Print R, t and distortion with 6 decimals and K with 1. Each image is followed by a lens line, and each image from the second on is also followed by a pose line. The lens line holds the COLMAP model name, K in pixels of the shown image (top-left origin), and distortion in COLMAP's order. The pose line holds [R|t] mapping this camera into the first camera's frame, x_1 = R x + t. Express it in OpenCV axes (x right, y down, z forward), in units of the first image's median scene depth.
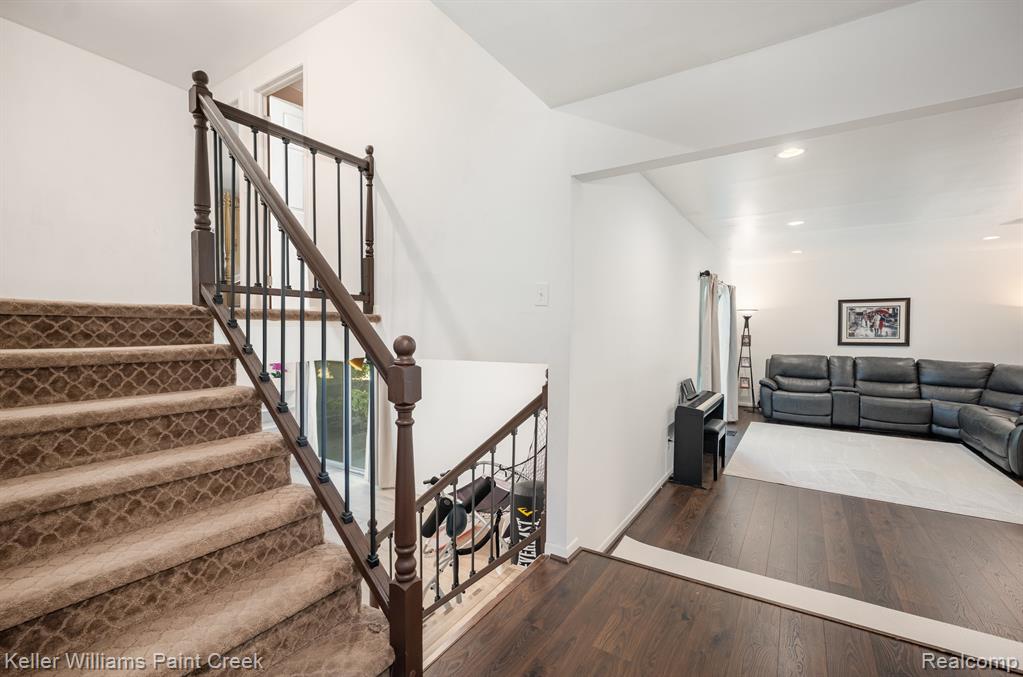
lens RADIAL K [[454.3, 0, 509.3], [0, 454.3, 338.4], [0, 0, 1]] dist [-0.000625, -0.000288]
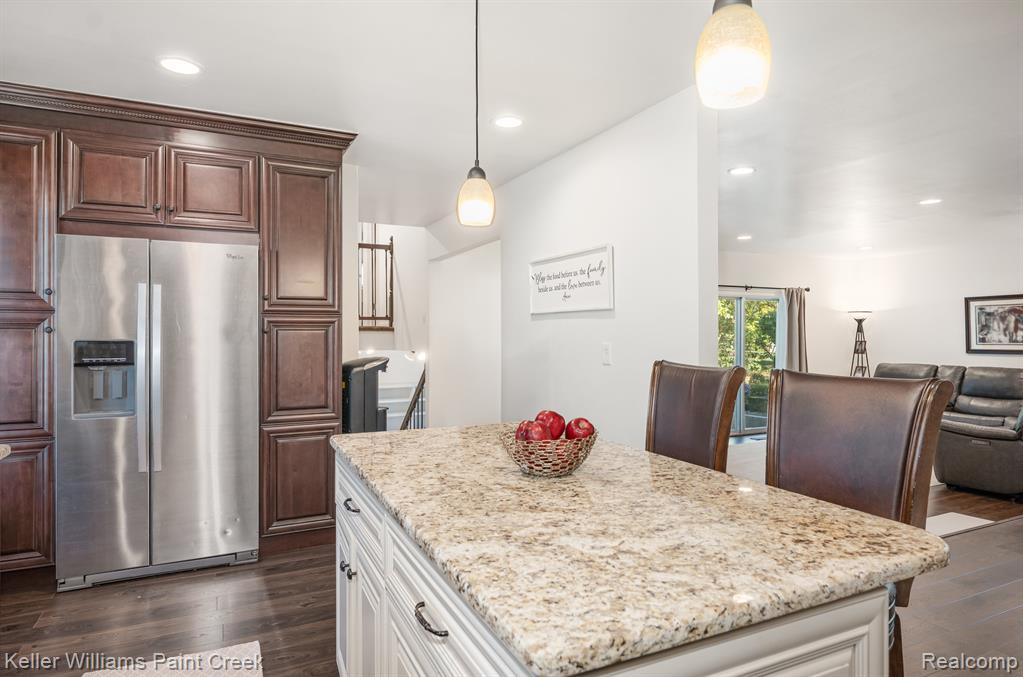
lens RADIAL K [[595.5, 0, 510.7], [0, 595.5, 335.0], [0, 0, 1]] dist [-0.005753, -0.001534]
pose [[0.850049, -0.004906, -0.526680, 0.606981], [-0.006477, 0.999784, -0.019766, 0.009220], [0.526663, 0.020213, 0.849834, -0.346006]]
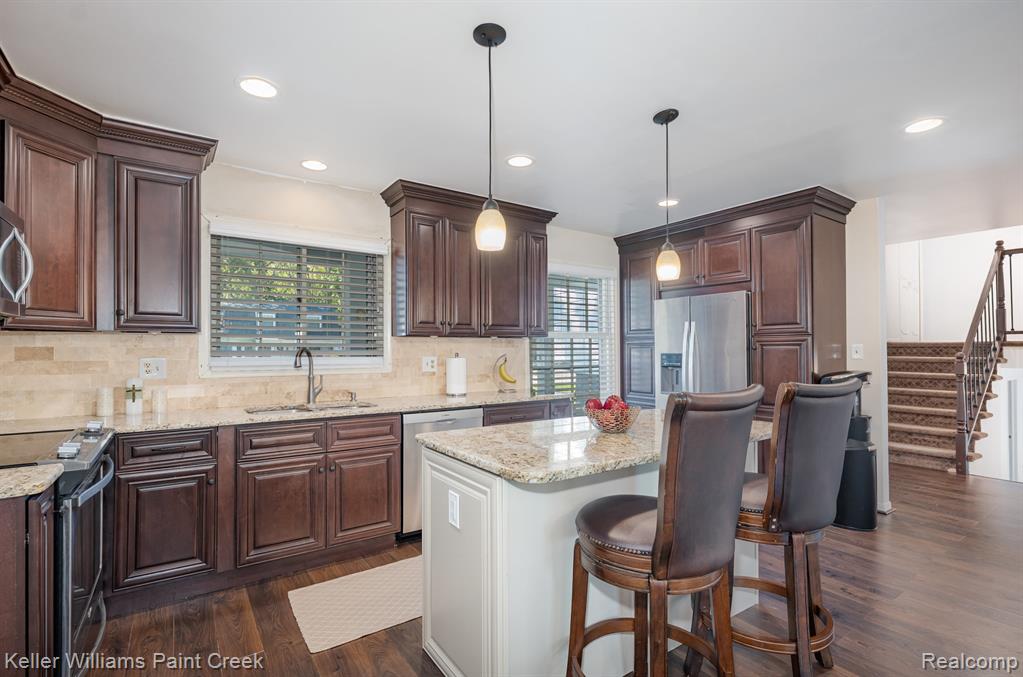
lens RADIAL K [[475.2, 0, 510.2], [0, 475.2, 342.7], [0, 0, 1]] dist [-0.001443, 0.000110]
pose [[-0.381506, -0.018516, -0.924181, 0.790124], [-0.019826, 0.999733, -0.011846, 0.004617], [0.924154, 0.013804, -0.381771, -0.120260]]
